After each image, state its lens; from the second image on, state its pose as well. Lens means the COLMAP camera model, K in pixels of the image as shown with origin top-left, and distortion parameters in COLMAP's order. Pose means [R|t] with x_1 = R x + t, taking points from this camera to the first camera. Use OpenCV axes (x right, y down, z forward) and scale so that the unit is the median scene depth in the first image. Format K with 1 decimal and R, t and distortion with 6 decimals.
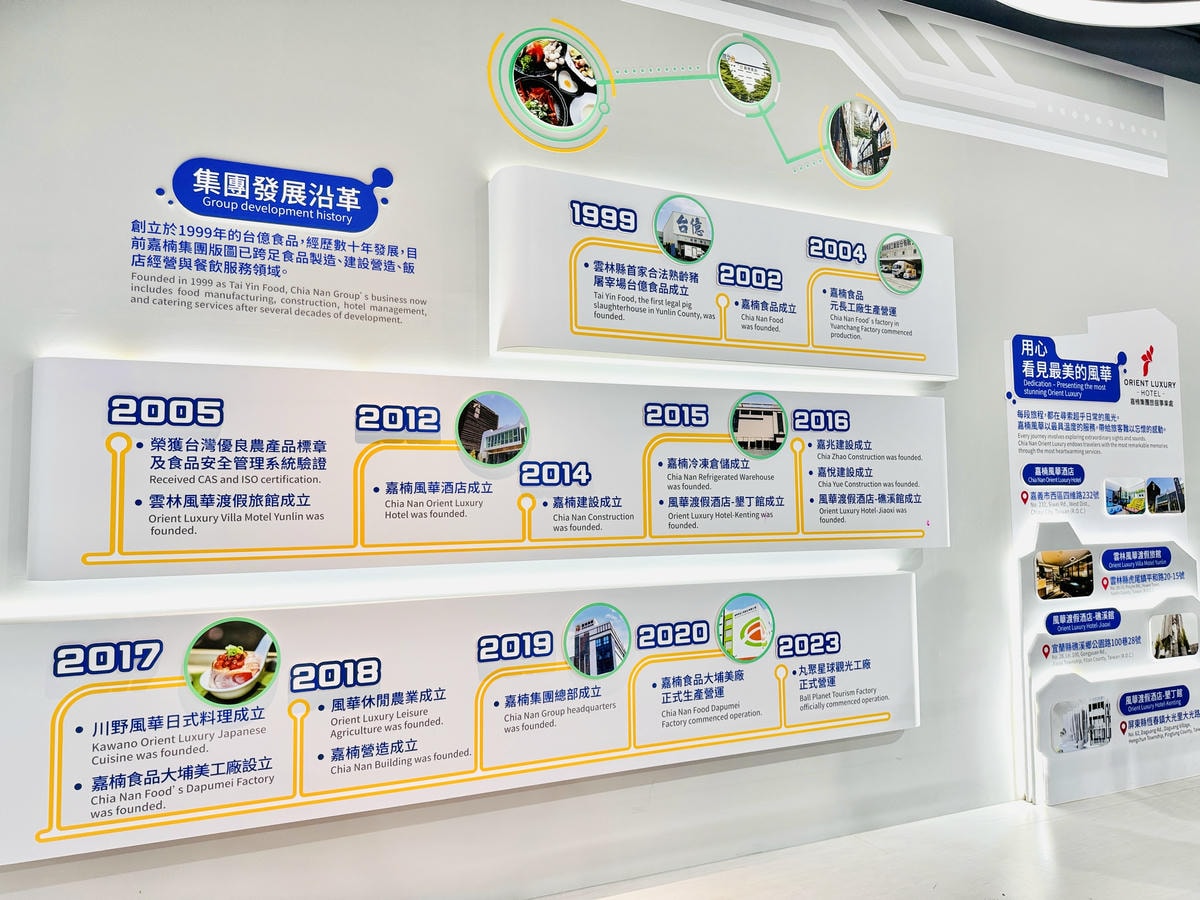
lens RADIAL K [[845.6, 0, 595.4], [0, 845.6, 445.0], [0, 0, 1]] dist [0.046857, -0.042152]
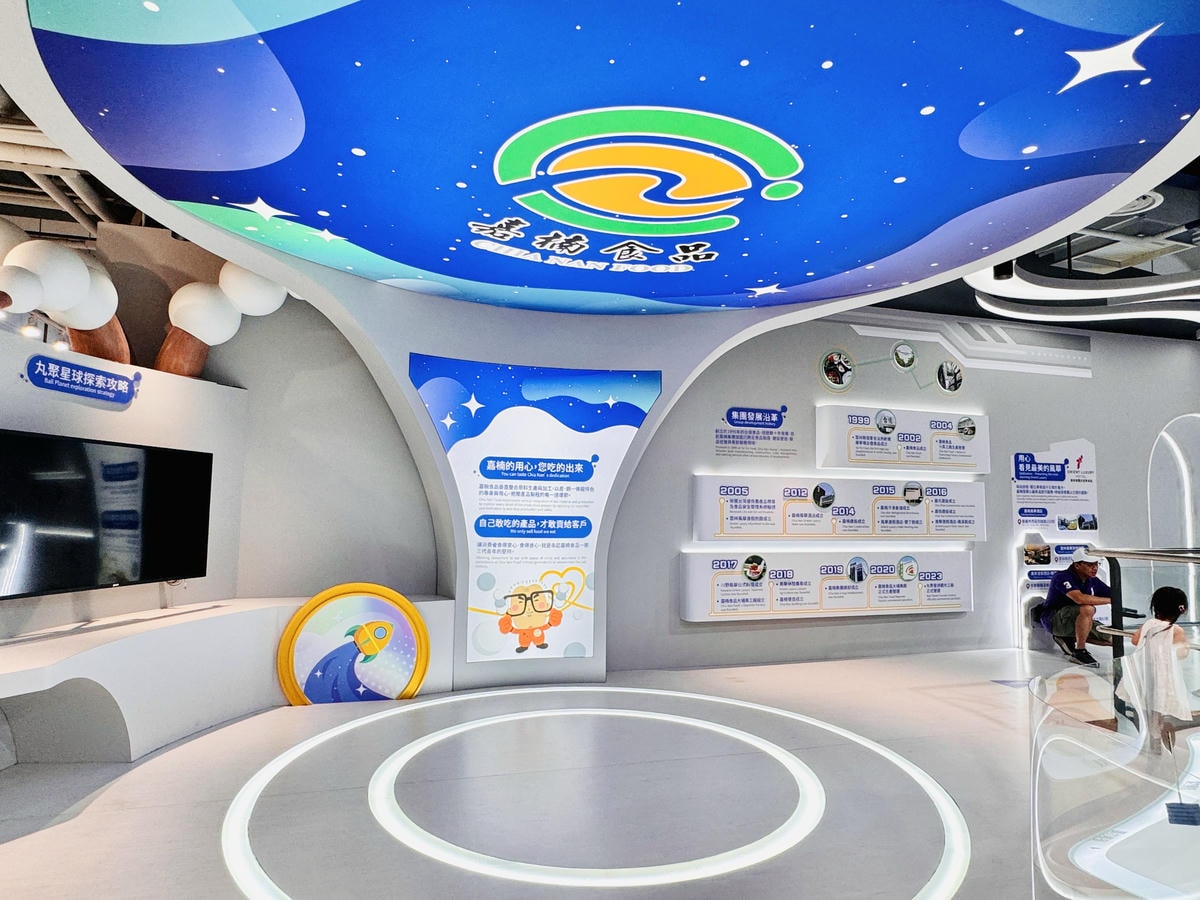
lens RADIAL K [[695.0, 0, 597.4], [0, 695.0, 452.6], [0, 0, 1]] dist [-0.007529, 0.004558]
pose [[0.993226, 0.012794, -0.115489, -0.567974], [-0.014690, 0.999771, -0.015584, -0.108446], [0.115263, 0.017175, 0.993187, -1.351697]]
